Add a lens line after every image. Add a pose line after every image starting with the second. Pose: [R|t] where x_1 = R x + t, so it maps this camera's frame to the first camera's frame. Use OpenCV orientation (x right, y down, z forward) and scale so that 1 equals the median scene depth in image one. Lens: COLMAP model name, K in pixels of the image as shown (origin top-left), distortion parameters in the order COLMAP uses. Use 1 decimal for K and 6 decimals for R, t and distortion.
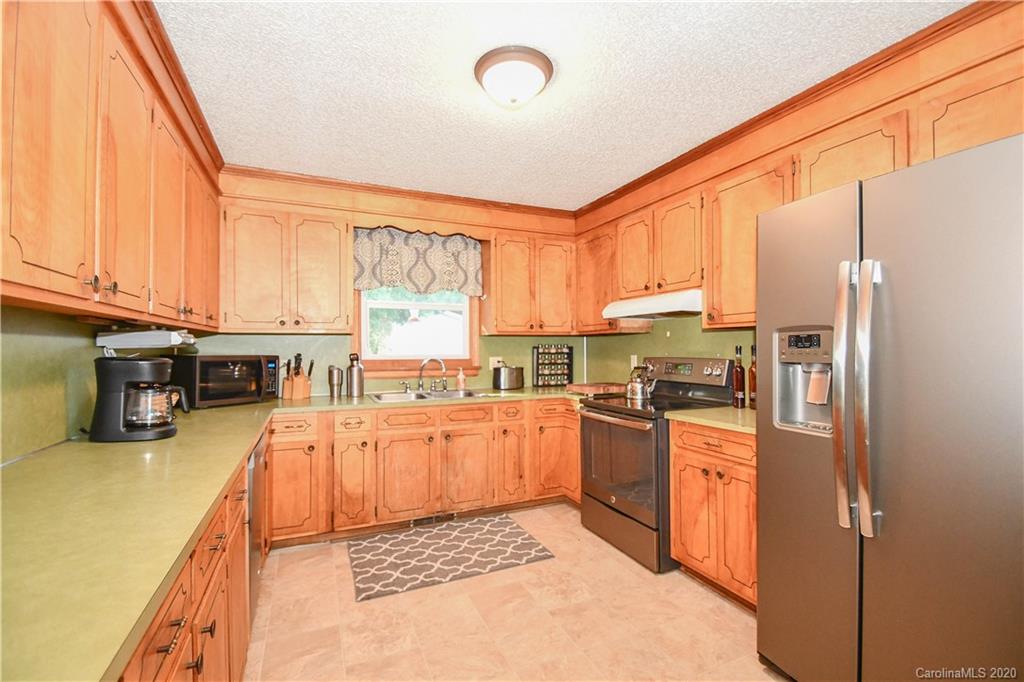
lens RADIAL K [[445.0, 0, 509.5], [0, 445.0, 348.8], [0, 0, 1]] dist [0.021843, -0.022282]
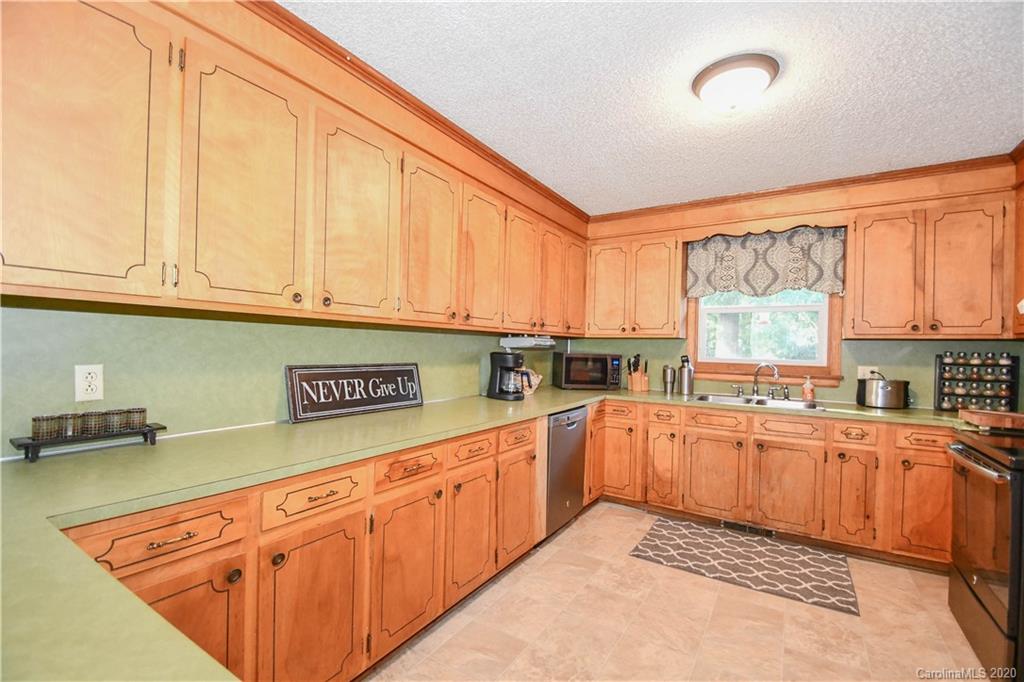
lens RADIAL K [[445.0, 0, 509.5], [0, 445.0, 348.8], [0, 0, 1]] dist [0.021843, -0.022282]
pose [[0.552402, 0.018522, -0.833372, 0.357215], [-0.022450, 0.999721, 0.007338, -0.005453], [0.833276, 0.014656, 0.552664, 0.022506]]
